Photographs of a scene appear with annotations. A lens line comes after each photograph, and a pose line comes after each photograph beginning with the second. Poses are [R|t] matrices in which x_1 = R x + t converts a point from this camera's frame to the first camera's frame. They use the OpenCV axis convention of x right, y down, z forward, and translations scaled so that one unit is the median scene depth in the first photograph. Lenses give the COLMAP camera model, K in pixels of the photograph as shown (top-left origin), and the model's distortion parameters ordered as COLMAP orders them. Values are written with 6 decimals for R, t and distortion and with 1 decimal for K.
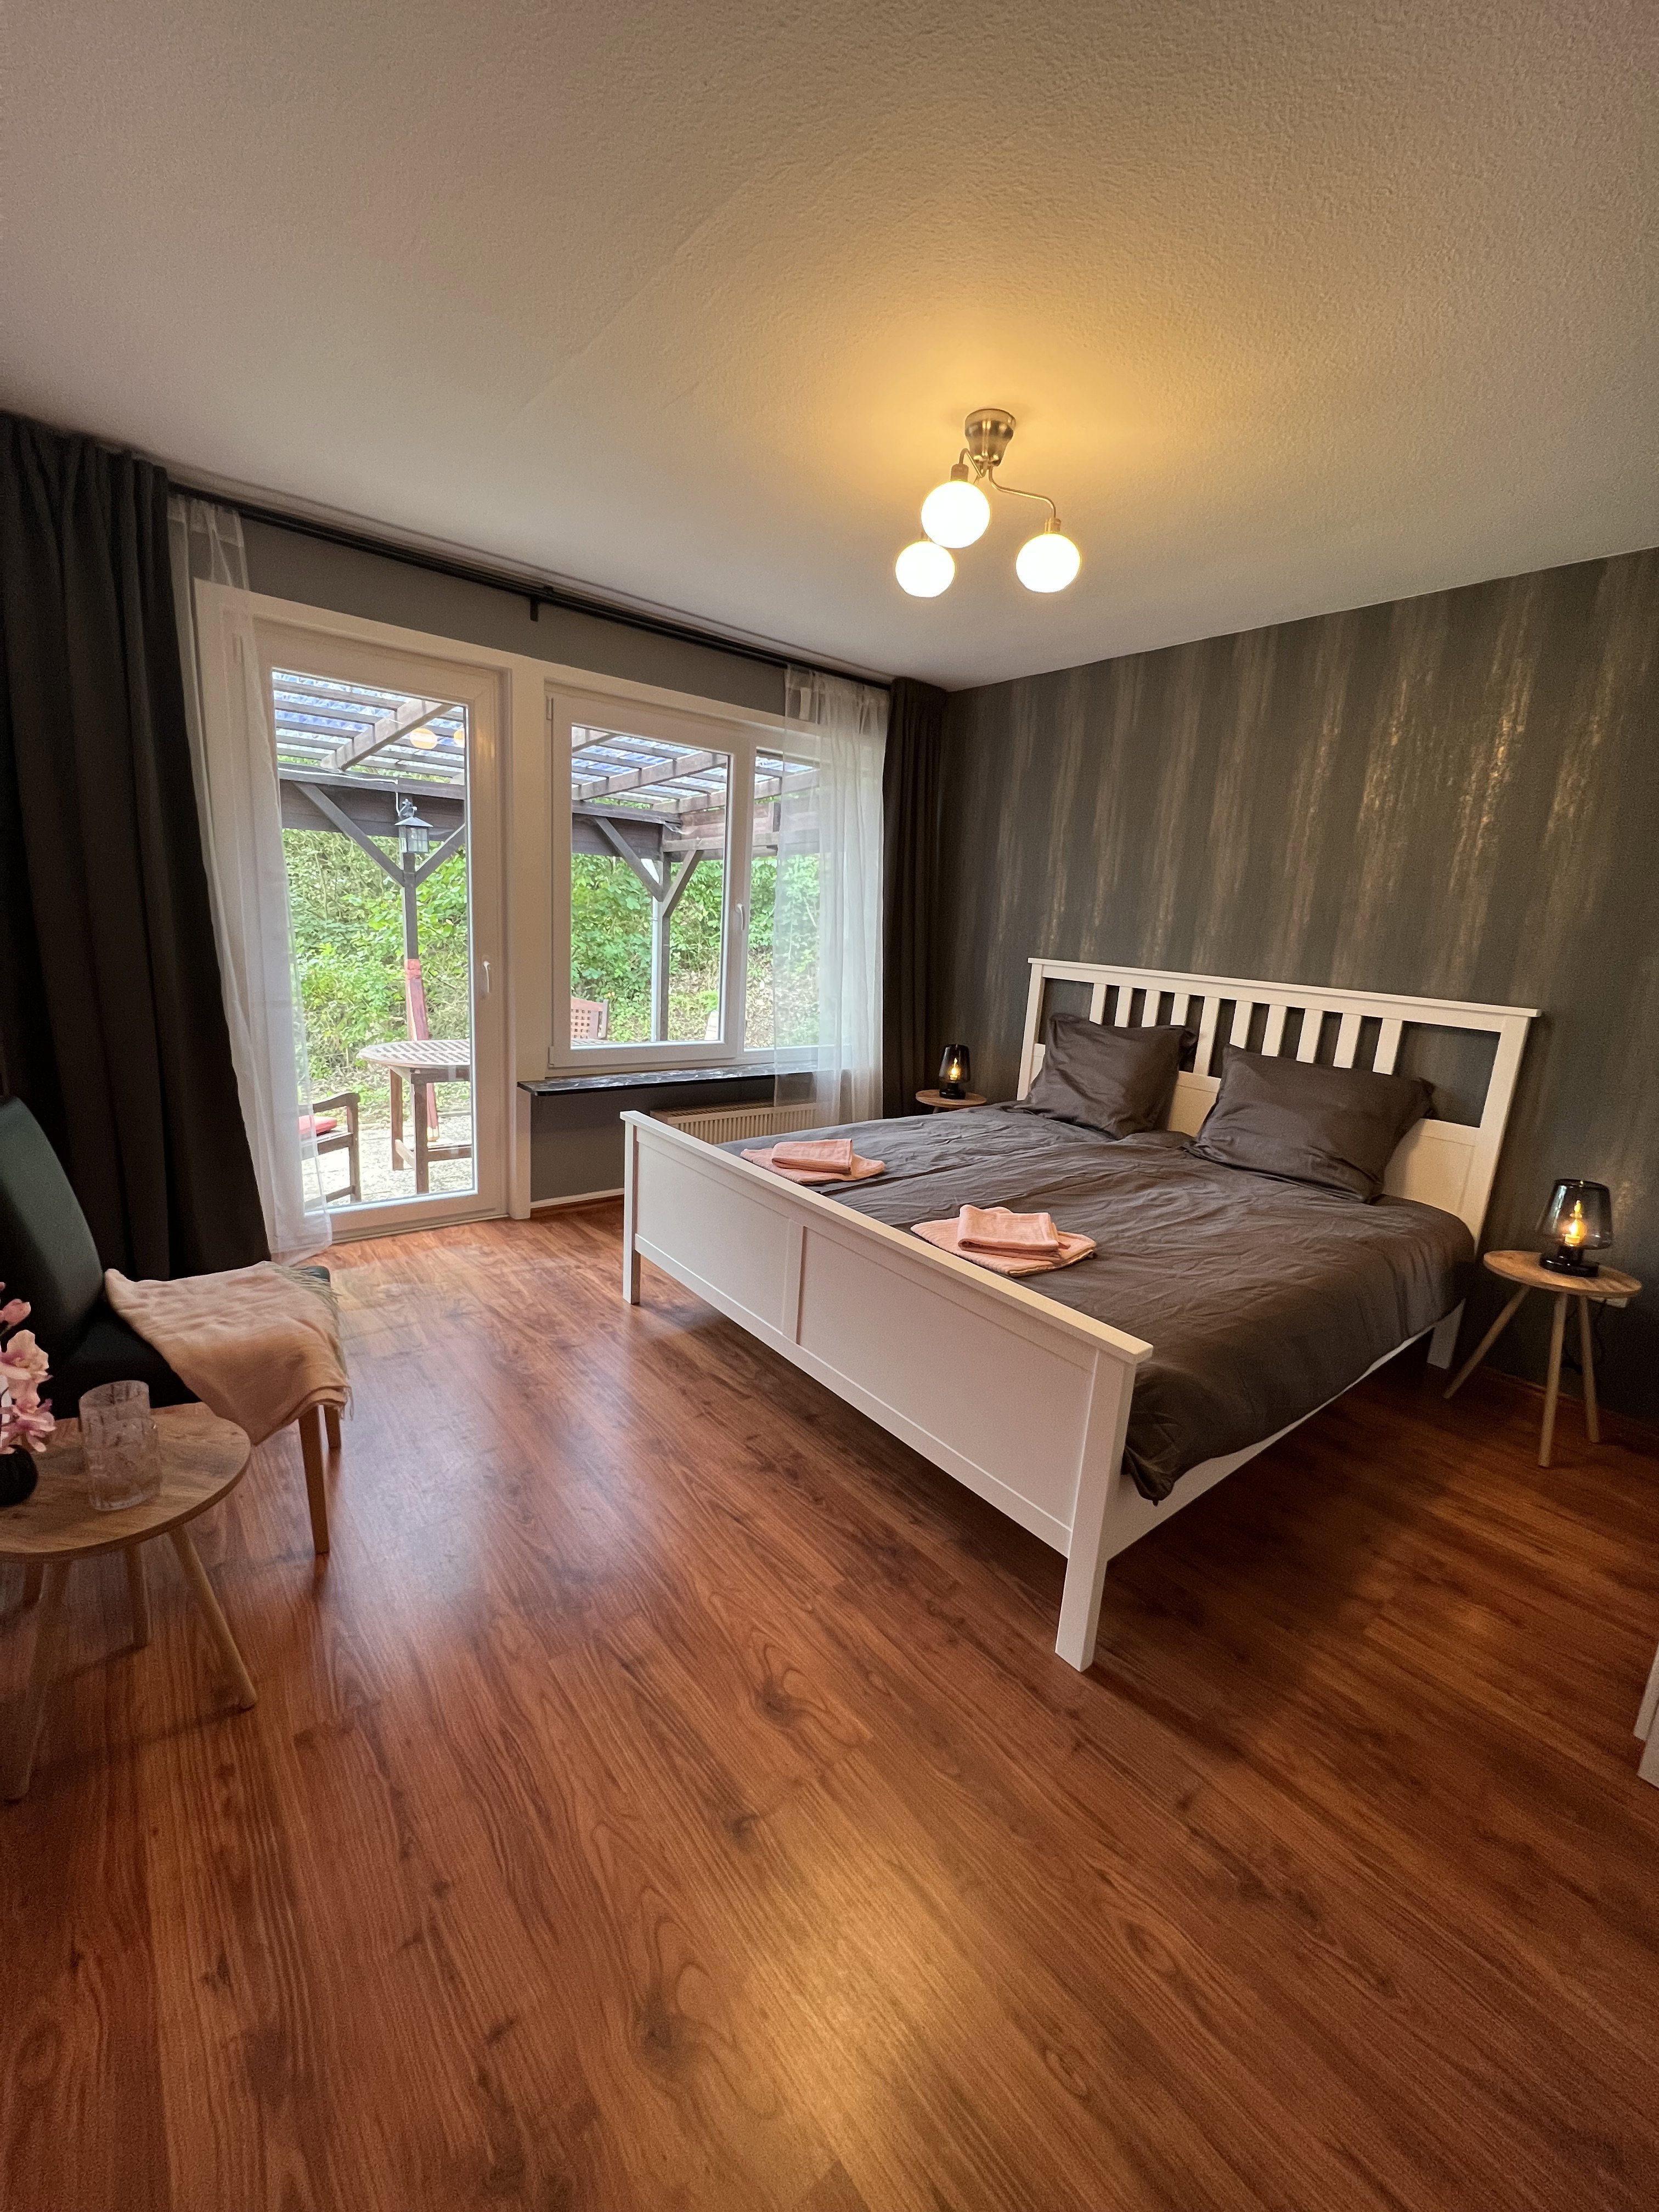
lens RADIAL K [[886.7, 0, 836.8], [0, 886.7, 1102.4], [0, 0, 1]] dist [0.001990, 0.000169]
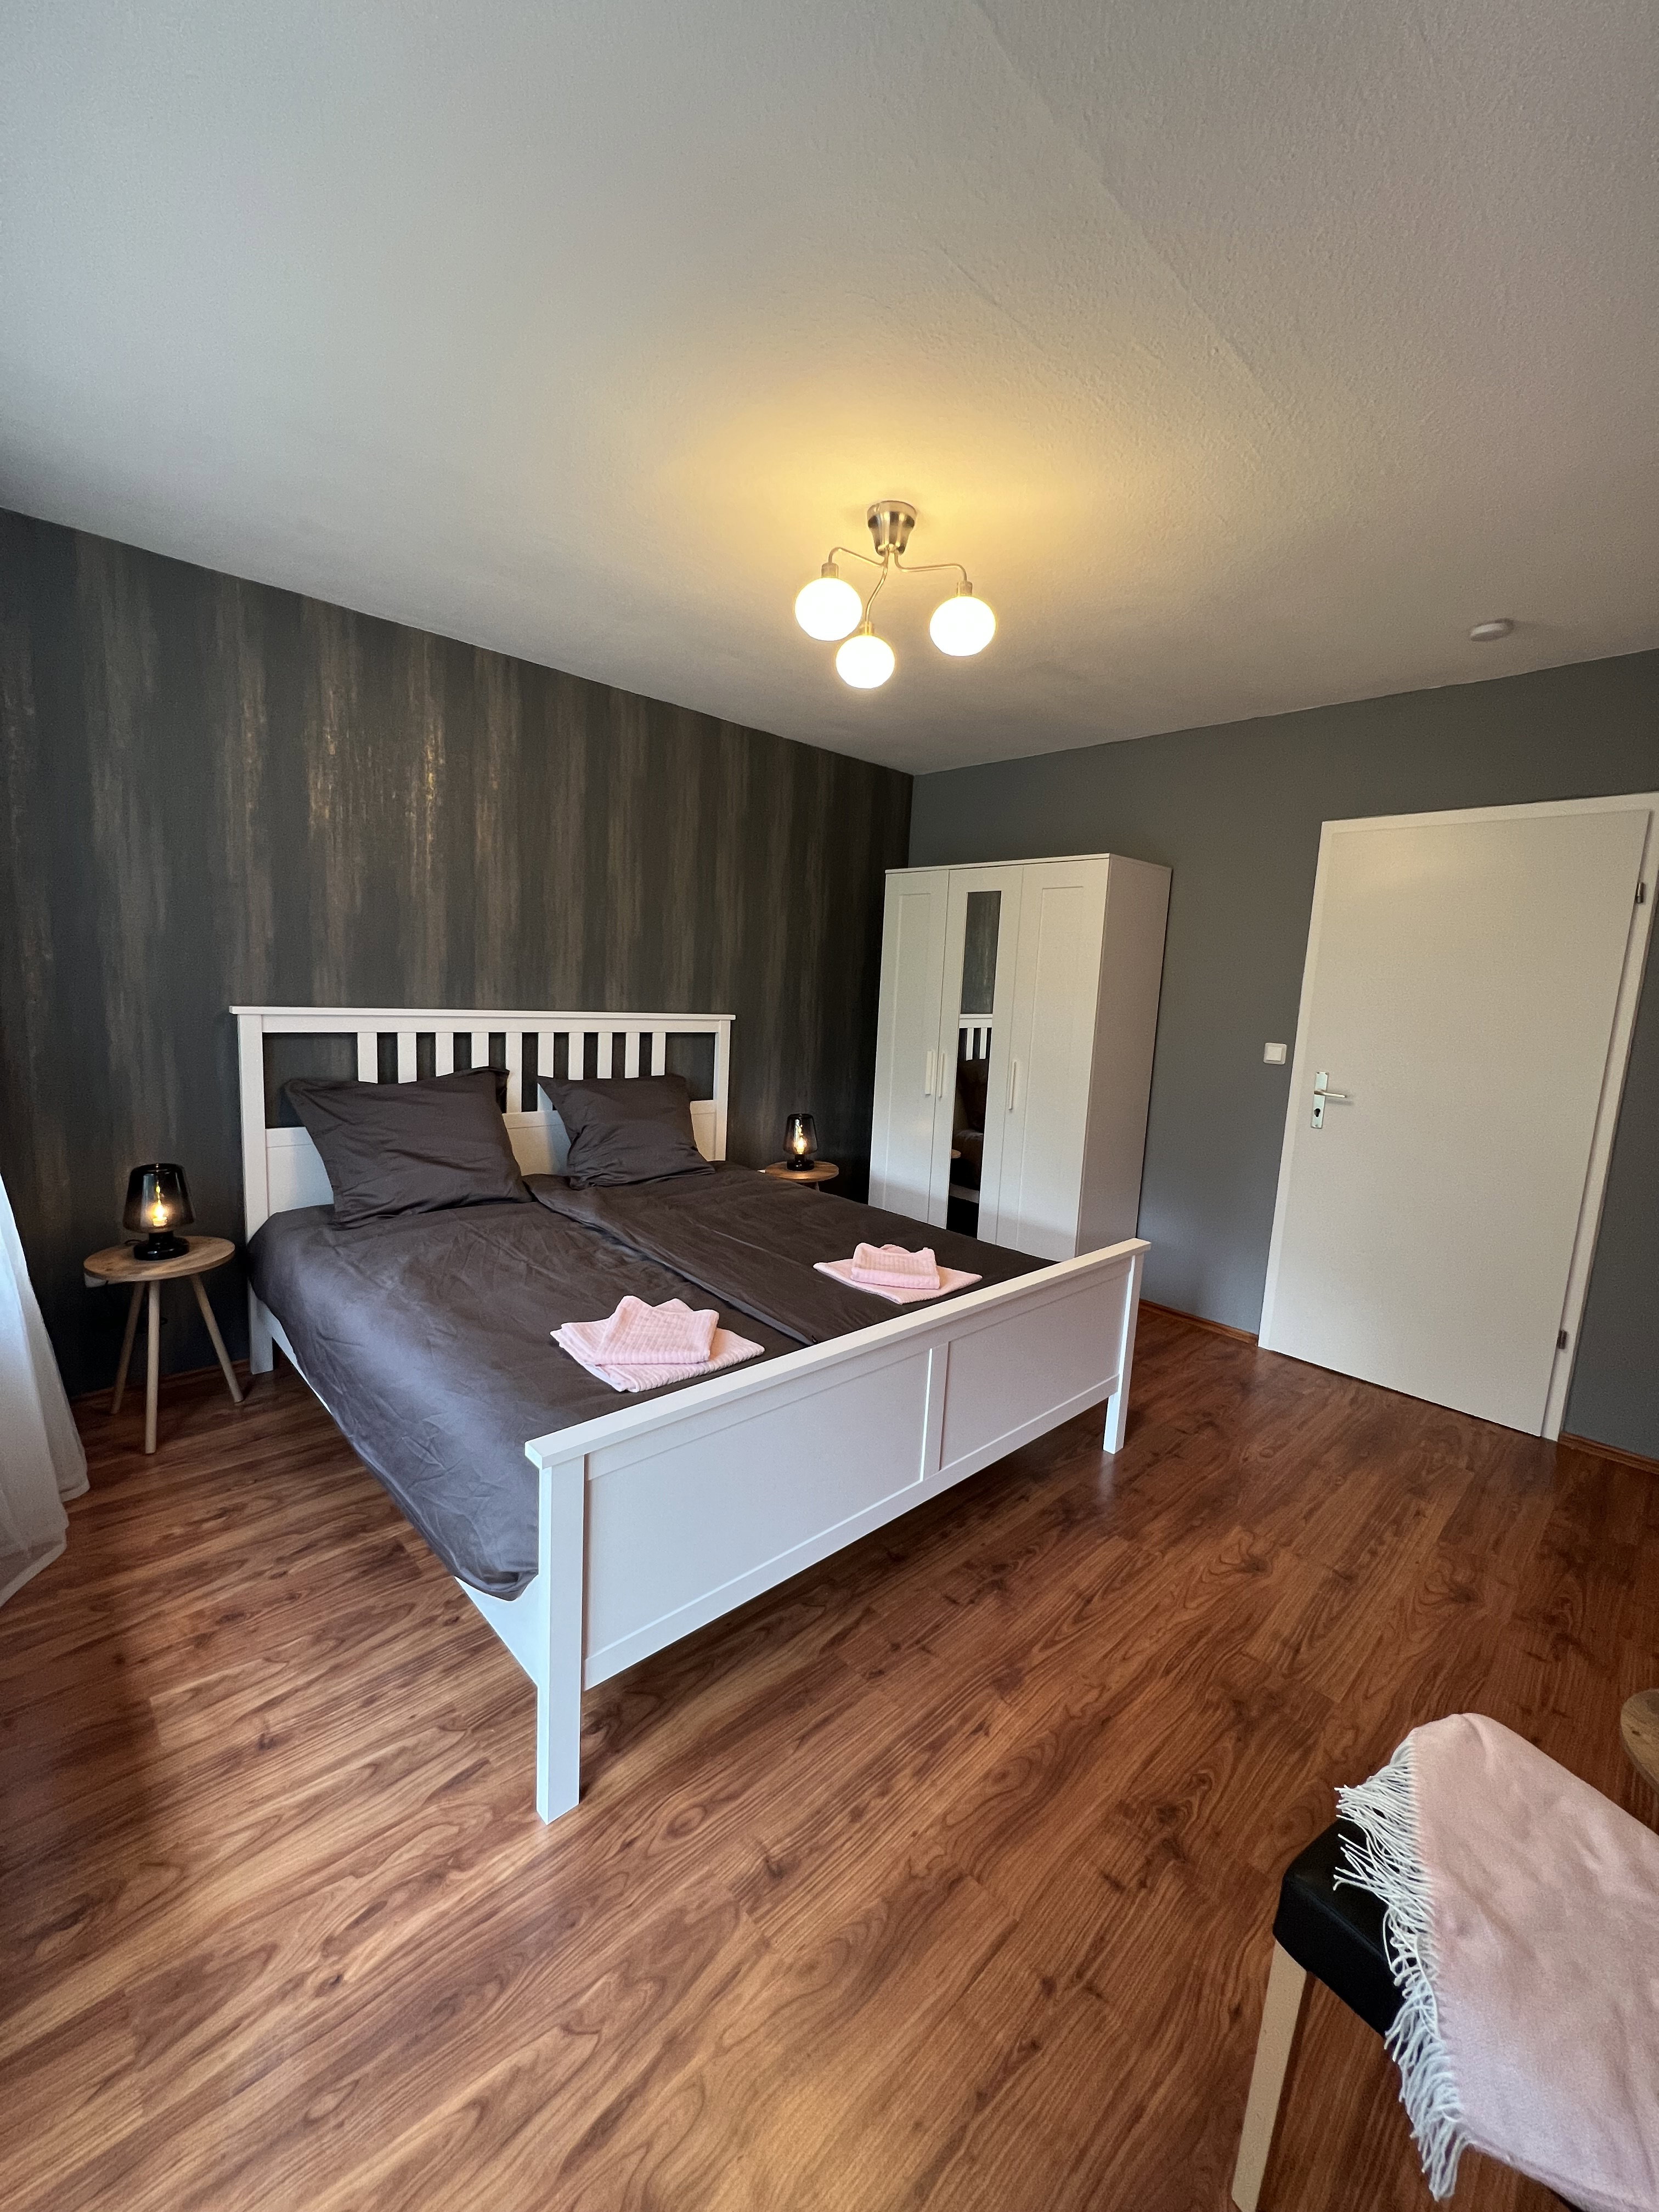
lens RADIAL K [[886.7, 0, 836.8], [0, 886.7, 1102.4], [0, 0, 1]] dist [0.001990, 0.000169]
pose [[-0.077851, -0.197666, 0.977173, -0.578260], [0.156573, 0.965561, 0.207791, -0.197662], [-0.984593, 0.169176, -0.044220, 0.740618]]
